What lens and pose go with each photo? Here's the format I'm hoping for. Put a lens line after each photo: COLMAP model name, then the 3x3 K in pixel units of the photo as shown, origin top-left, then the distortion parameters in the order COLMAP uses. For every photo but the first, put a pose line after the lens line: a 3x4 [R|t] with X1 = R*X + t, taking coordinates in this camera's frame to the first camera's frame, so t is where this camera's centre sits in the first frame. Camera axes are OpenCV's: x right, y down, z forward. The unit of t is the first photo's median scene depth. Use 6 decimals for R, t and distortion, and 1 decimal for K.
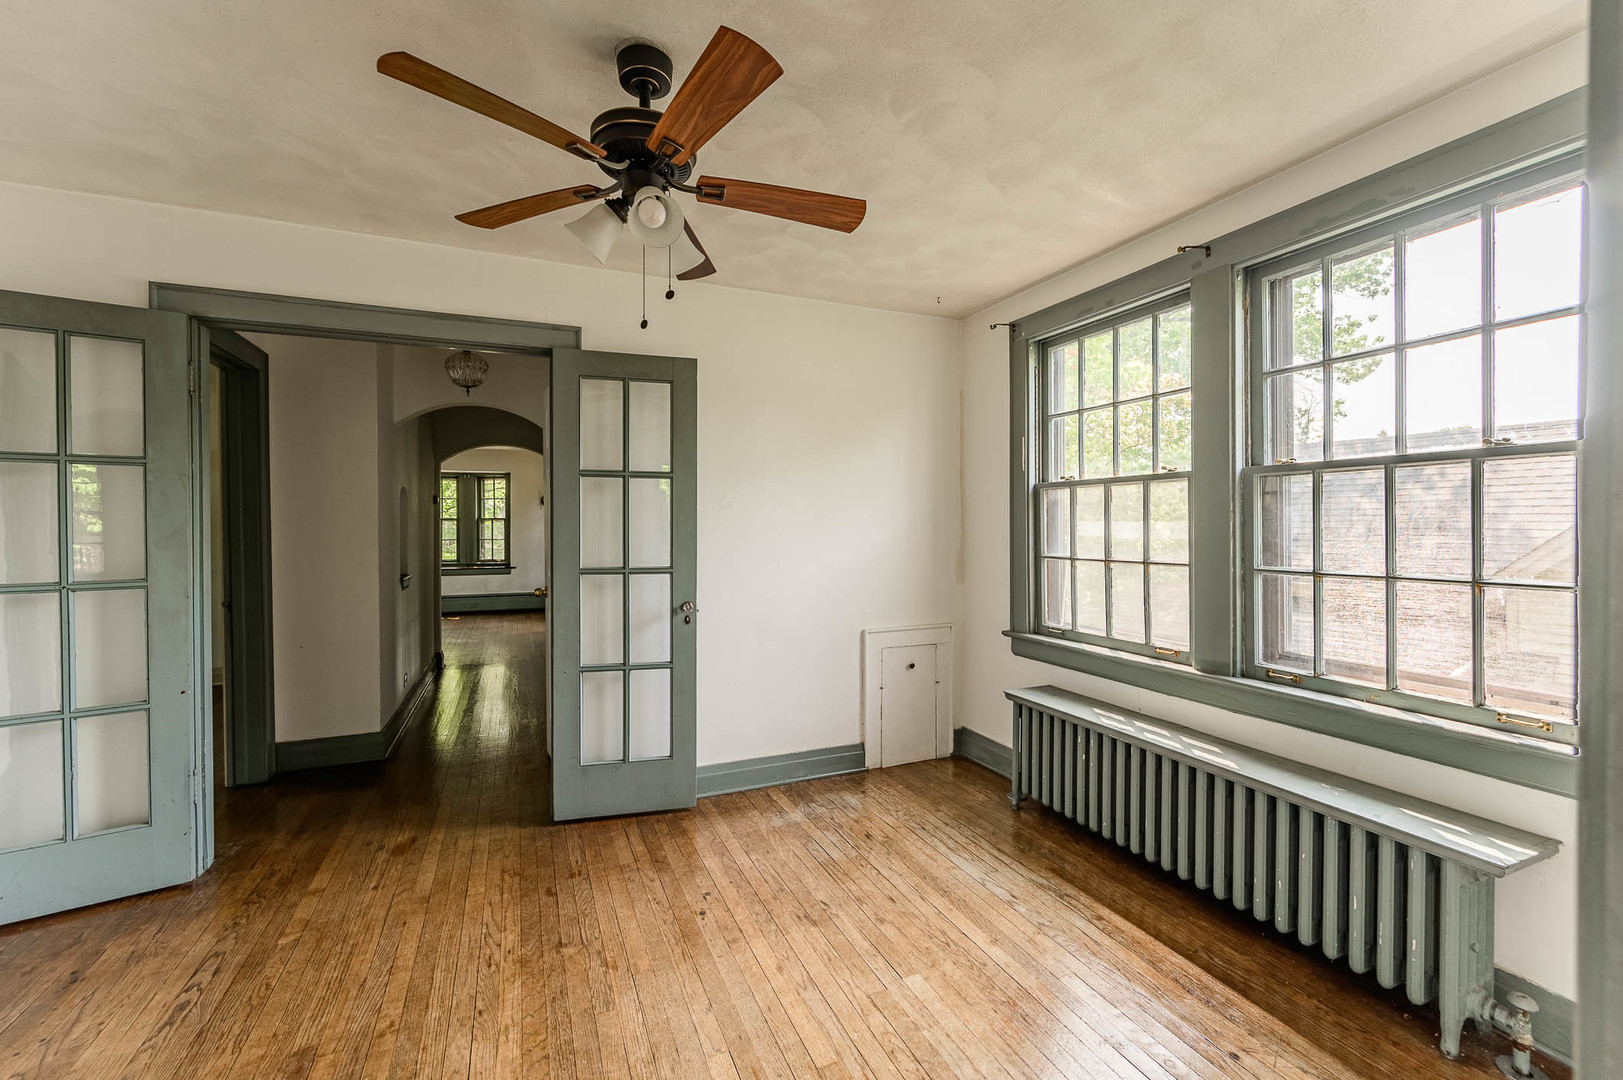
lens RADIAL K [[675.4, 0, 812.5], [0, 675.4, 538.3], [0, 0, 1]] dist [-0.001329, -0.000090]
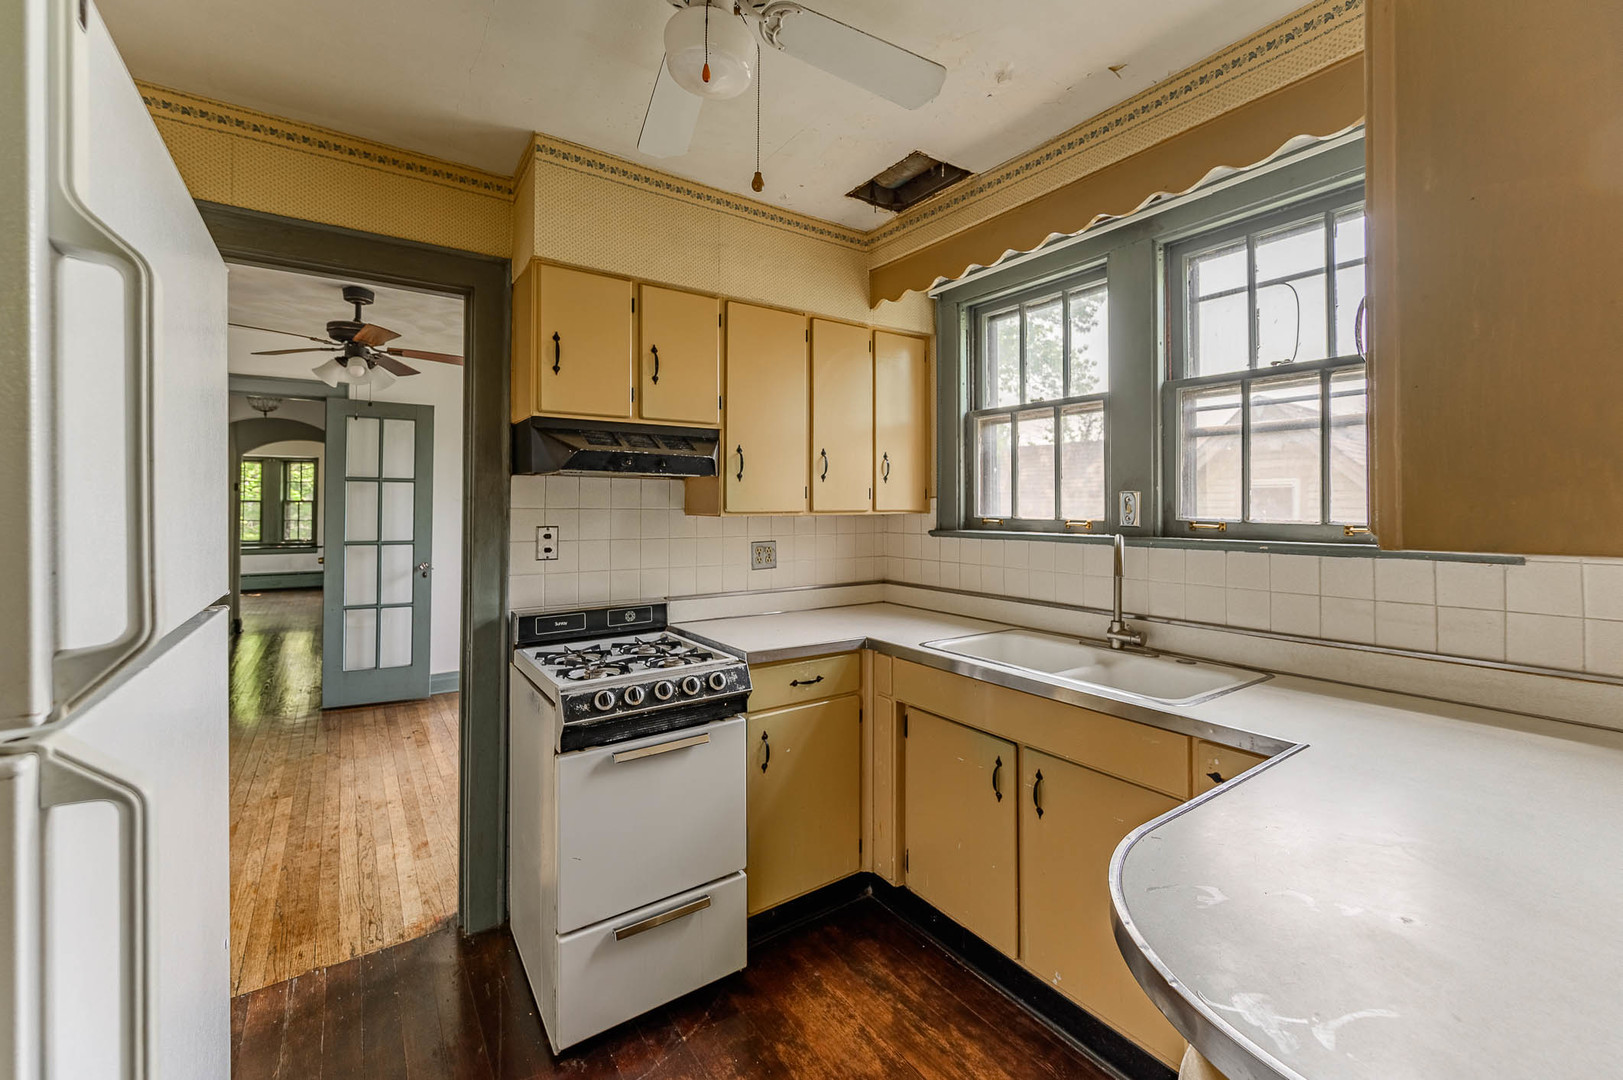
lens RADIAL K [[675.4, 0, 826.2], [0, 675.4, 498.1], [0, 0, 1]] dist [-0.001329, -0.000090]
pose [[0.978247, 0.002461, 0.207430, 0.136267], [0.003094, 0.999645, -0.026448, -0.003312], [-0.207422, 0.026514, 0.977892, -0.243223]]
